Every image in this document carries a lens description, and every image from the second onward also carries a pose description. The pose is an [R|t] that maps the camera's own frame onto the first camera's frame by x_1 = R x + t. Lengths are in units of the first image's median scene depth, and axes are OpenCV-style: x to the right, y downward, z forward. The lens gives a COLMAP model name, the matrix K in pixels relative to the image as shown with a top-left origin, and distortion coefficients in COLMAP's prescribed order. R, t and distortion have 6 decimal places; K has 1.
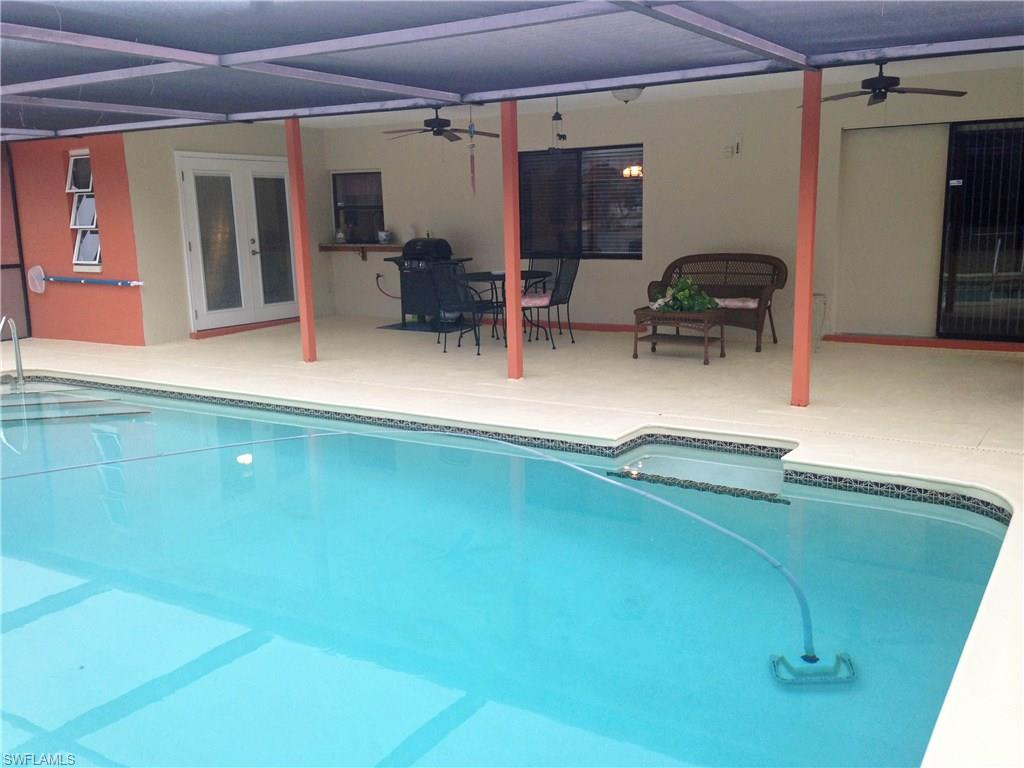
lens RADIAL K [[943.8, 0, 534.5], [0, 943.8, 382.8], [0, 0, 1]] dist [0.122155, -0.177058]
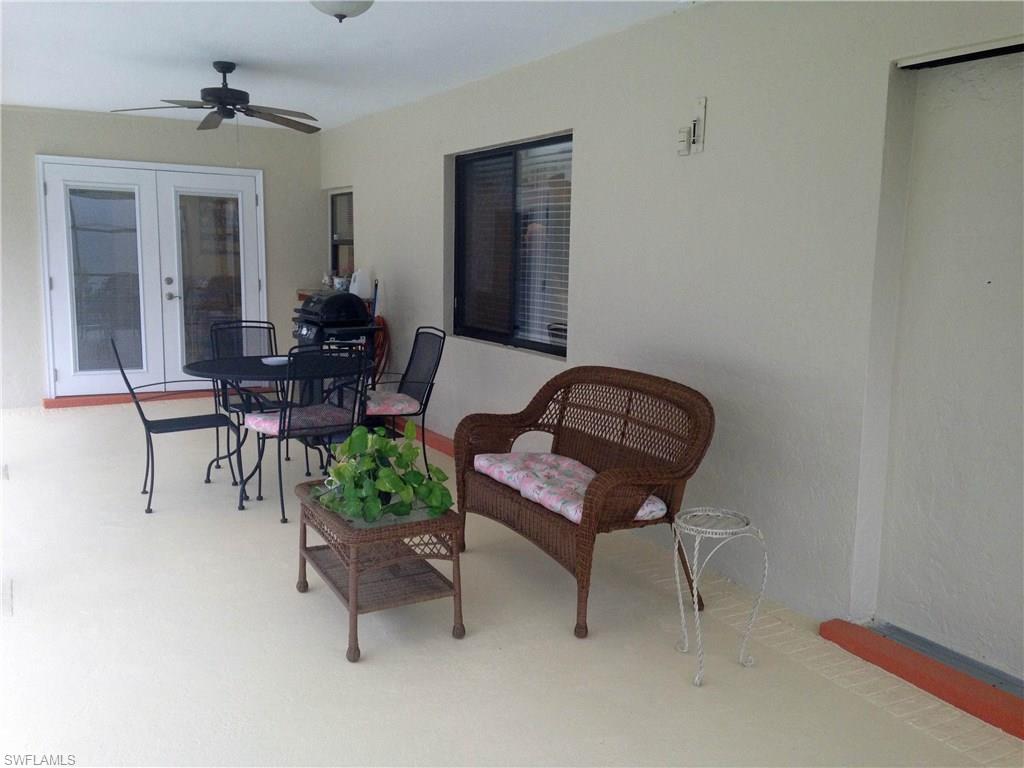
lens RADIAL K [[943.8, 0, 534.5], [0, 943.8, 382.8], [0, 0, 1]] dist [0.122155, -0.177058]
pose [[0.861062, 0.111282, -0.496174, 0.371499], [-0.132358, 0.991174, -0.007394, -0.120816], [0.490972, 0.072039, 0.868192, 0.596773]]
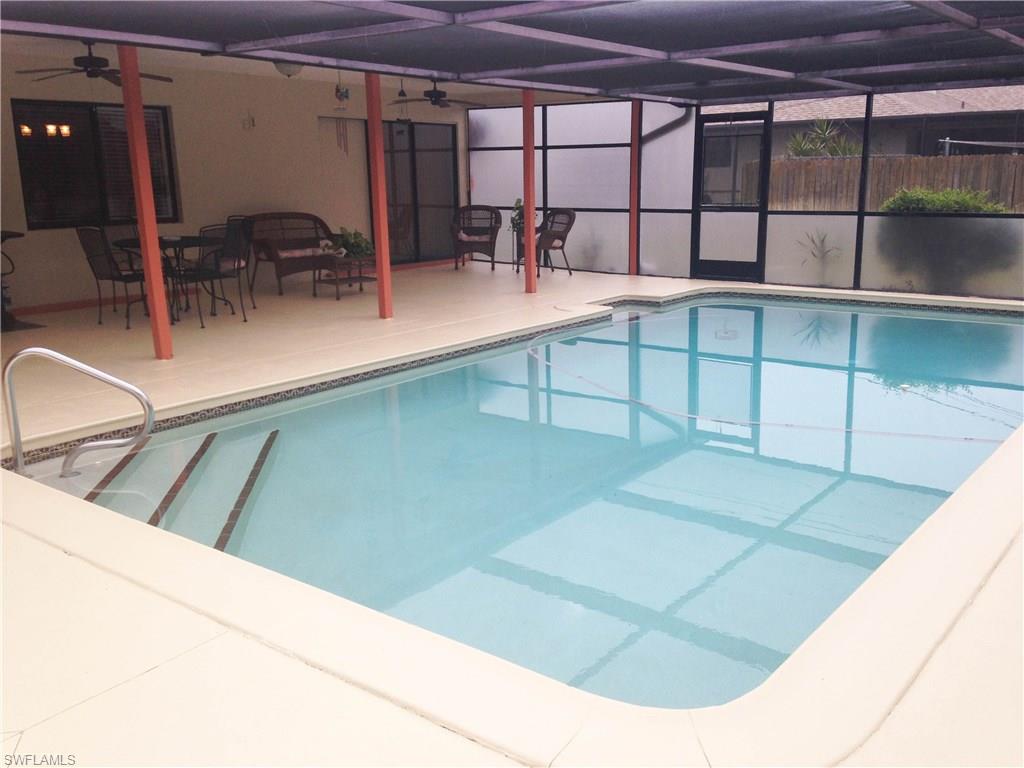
lens RADIAL K [[943.8, 0, 534.5], [0, 943.8, 382.8], [0, 0, 1]] dist [0.122155, -0.177058]
pose [[0.091039, -0.198707, 0.975821, -0.942183], [0.188792, 0.965564, 0.179005, -0.082632], [-0.977788, 0.167931, 0.125418, 0.568253]]
